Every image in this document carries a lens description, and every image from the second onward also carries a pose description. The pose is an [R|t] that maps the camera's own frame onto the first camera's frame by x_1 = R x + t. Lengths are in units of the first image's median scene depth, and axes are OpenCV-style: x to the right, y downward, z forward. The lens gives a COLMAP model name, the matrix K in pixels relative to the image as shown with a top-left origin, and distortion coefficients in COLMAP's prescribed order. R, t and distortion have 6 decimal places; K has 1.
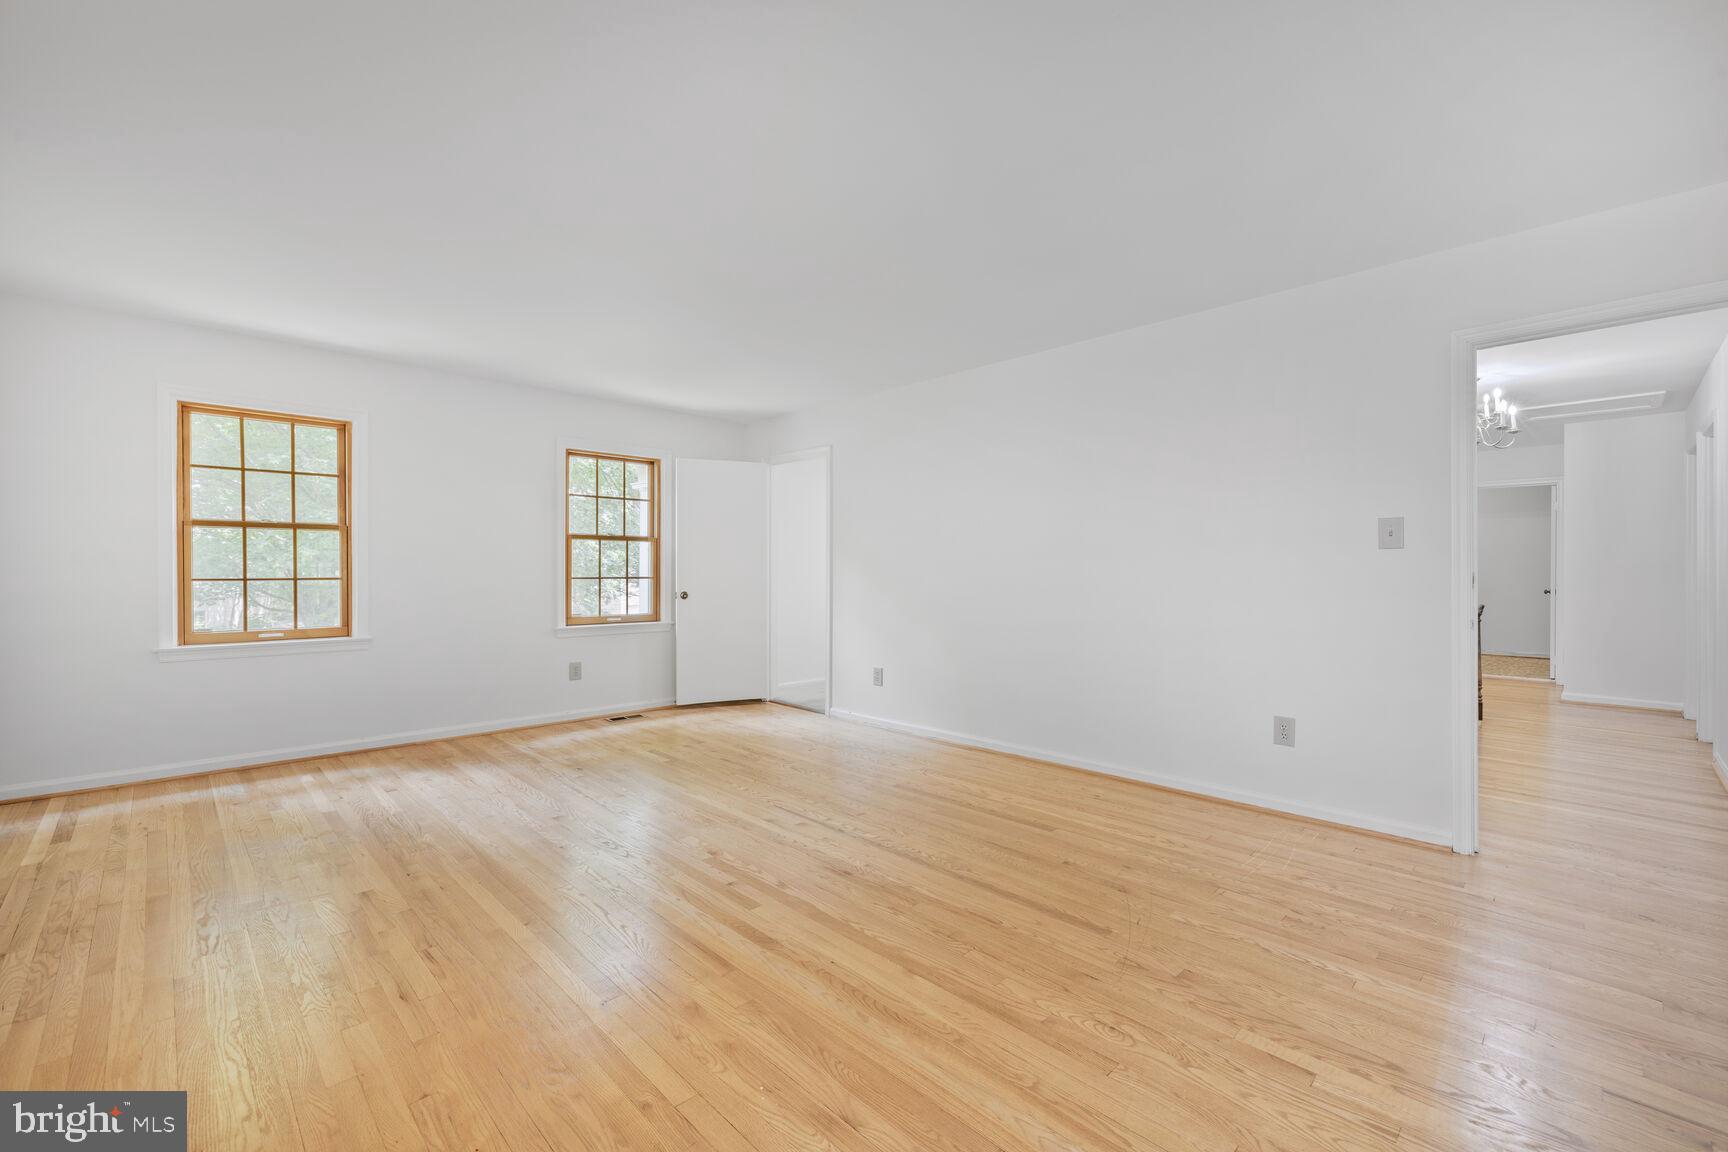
lens RADIAL K [[708.9, 0, 864.0], [0, 708.9, 576.0], [0, 0, 1]] dist [-0.010992, -0.000070]
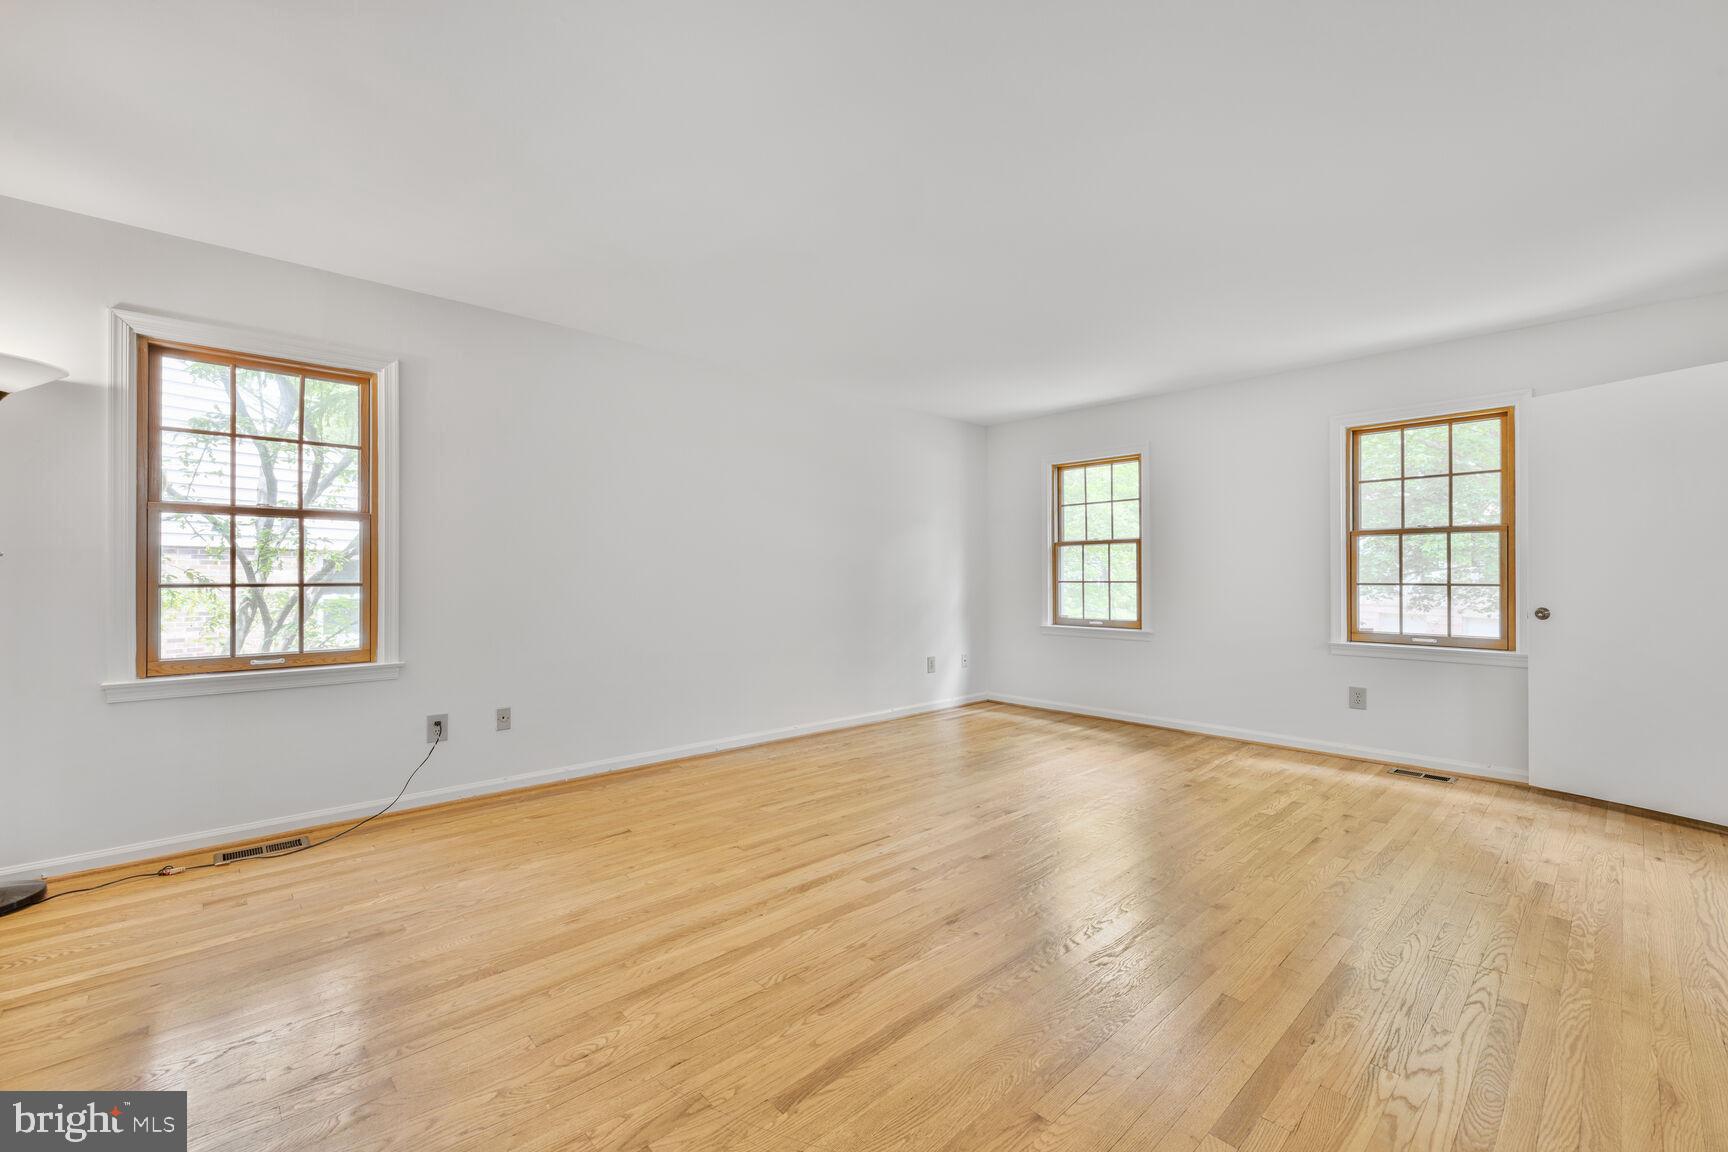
lens RADIAL K [[716.9, 0, 867.6], [0, 716.9, 574.3], [0, 0, 1]] dist [0.000591, 0.000079]
pose [[-0.007520, -0.001460, -0.999971, 0.387367], [-0.008004, 0.999967, -0.001400, -0.001913], [0.999940, 0.007993, -0.007532, 0.407267]]
